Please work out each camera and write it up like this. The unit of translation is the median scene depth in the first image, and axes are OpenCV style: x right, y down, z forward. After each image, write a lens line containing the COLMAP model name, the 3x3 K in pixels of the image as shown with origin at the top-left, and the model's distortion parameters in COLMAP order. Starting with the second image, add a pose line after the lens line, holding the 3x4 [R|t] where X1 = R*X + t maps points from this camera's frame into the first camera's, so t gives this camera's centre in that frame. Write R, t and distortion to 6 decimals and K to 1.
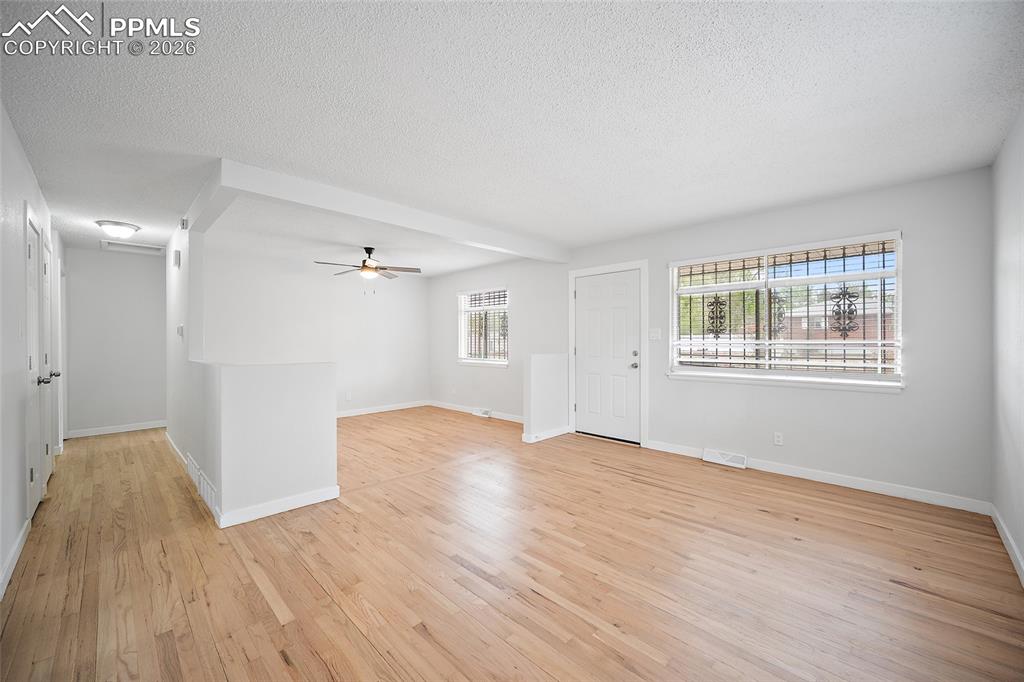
lens RADIAL K [[403.2, 0, 510.1], [0, 403.2, 340.9], [0, 0, 1]] dist [-0.002287, -0.000418]
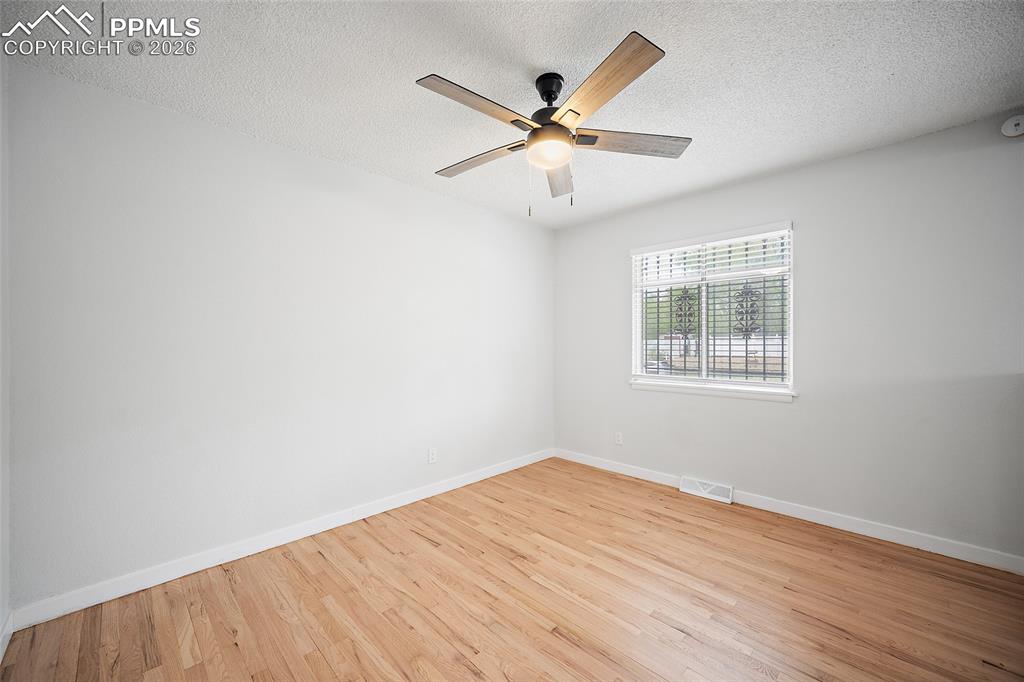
lens RADIAL K [[403.2, 0, 510.4], [0, 403.2, 345.8], [0, 0, 1]] dist [-0.002287, -0.000418]
pose [[0.999958, 0.001098, -0.009095, -0.517827], [-0.001059, 0.999990, 0.004311, 0.004031], [0.009100, -0.004301, 0.999949, 0.877546]]
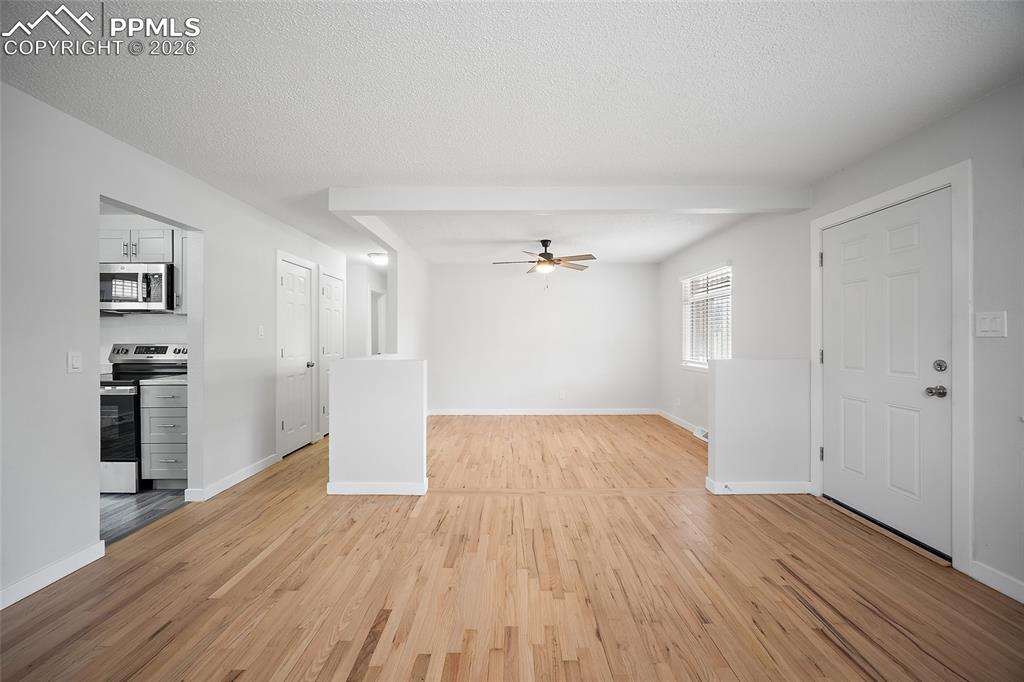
lens RADIAL K [[403.2, 0, 505.8], [0, 403.2, 337.4], [0, 0, 1]] dist [-0.002287, -0.000418]
pose [[0.695440, -0.000906, -0.718583, 0.360957], [0.000878, 1.000000, -0.000411, -0.002941], [0.718583, -0.000345, 0.695441, 0.373160]]
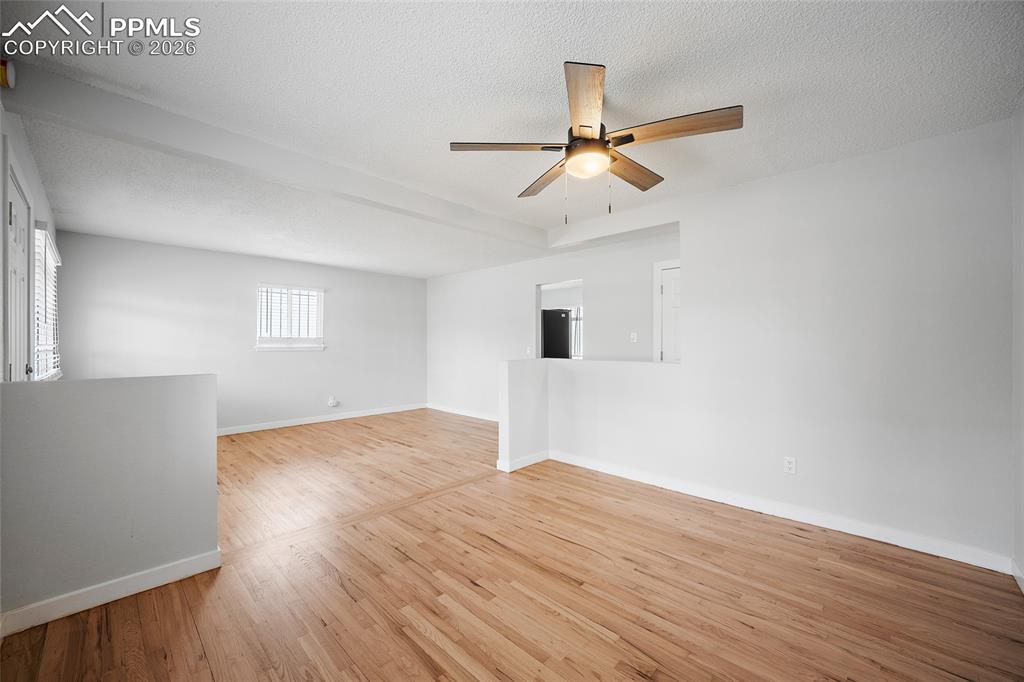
lens RADIAL K [[403.2, 0, 506.6], [0, 403.2, 339.4], [0, 0, 1]] dist [-0.002287, -0.000418]
pose [[-0.999935, 0.004555, -0.010474, -0.368277], [0.004634, 0.999960, -0.007585, -0.001462], [0.010439, -0.007634, -0.999916, 1.865674]]
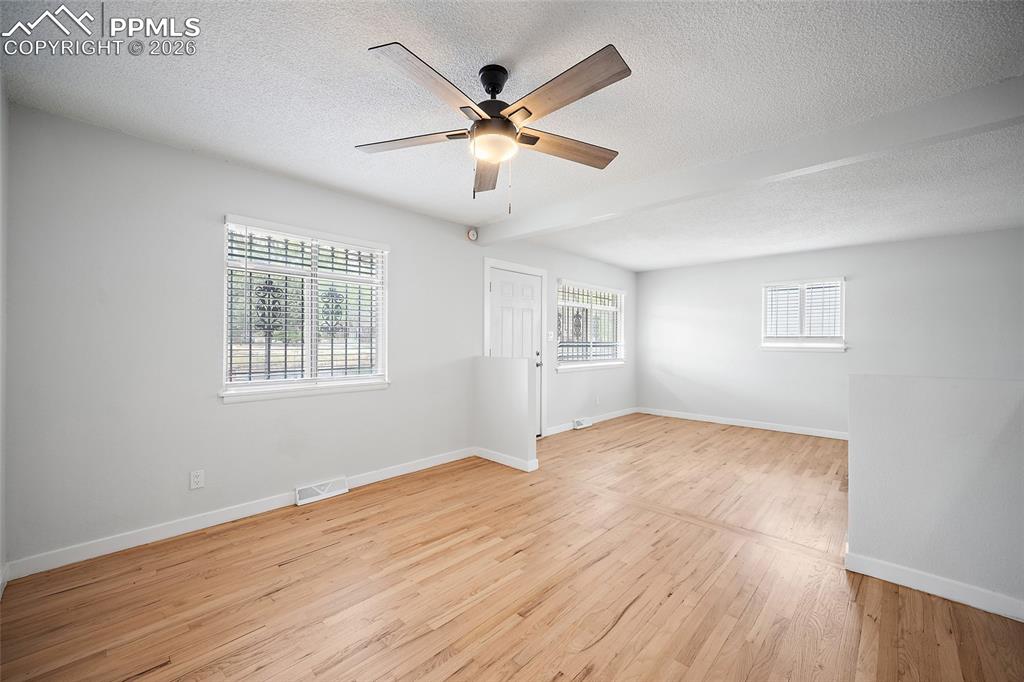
lens RADIAL K [[403.2, 0, 508.2], [0, 403.2, 342.4], [0, 0, 1]] dist [-0.002287, -0.000418]
pose [[-0.021708, 0.000244, 0.999764, -0.944212], [-0.003901, 0.999992, -0.000329, 0.002416], [-0.999757, -0.003907, -0.021707, 1.352381]]
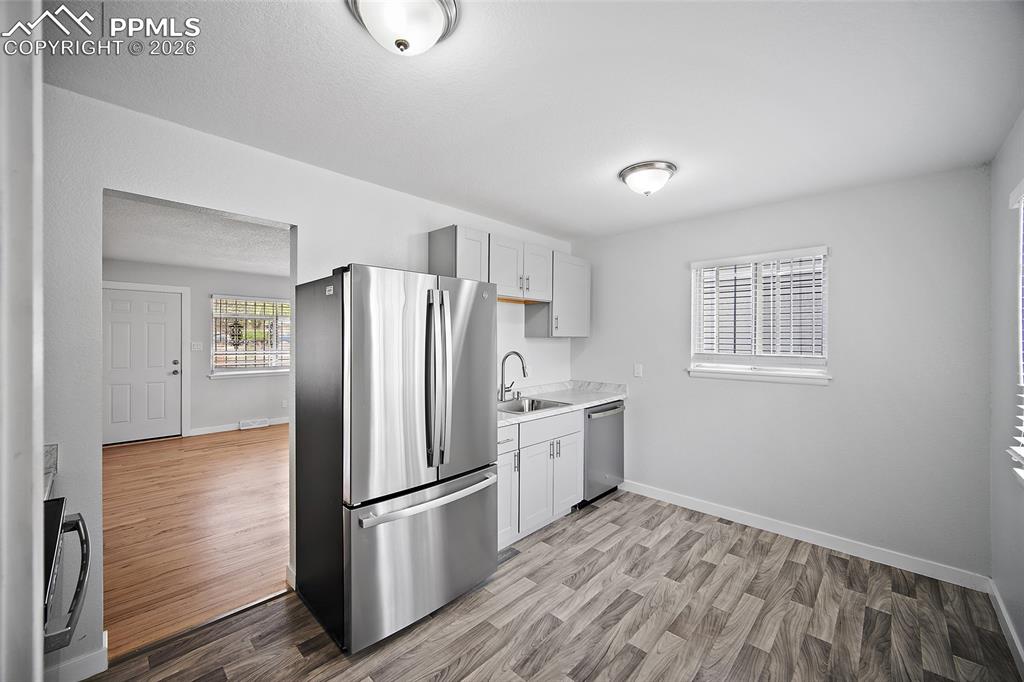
lens RADIAL K [[403.2, 0, 506.5], [0, 403.2, 340.1], [0, 0, 1]] dist [-0.002287, -0.000418]
pose [[-0.016566, -0.001758, 0.999861, -1.123067], [-0.002985, 0.999994, 0.001709, -0.049453], [-0.999858, -0.002956, -0.016571, 0.031072]]
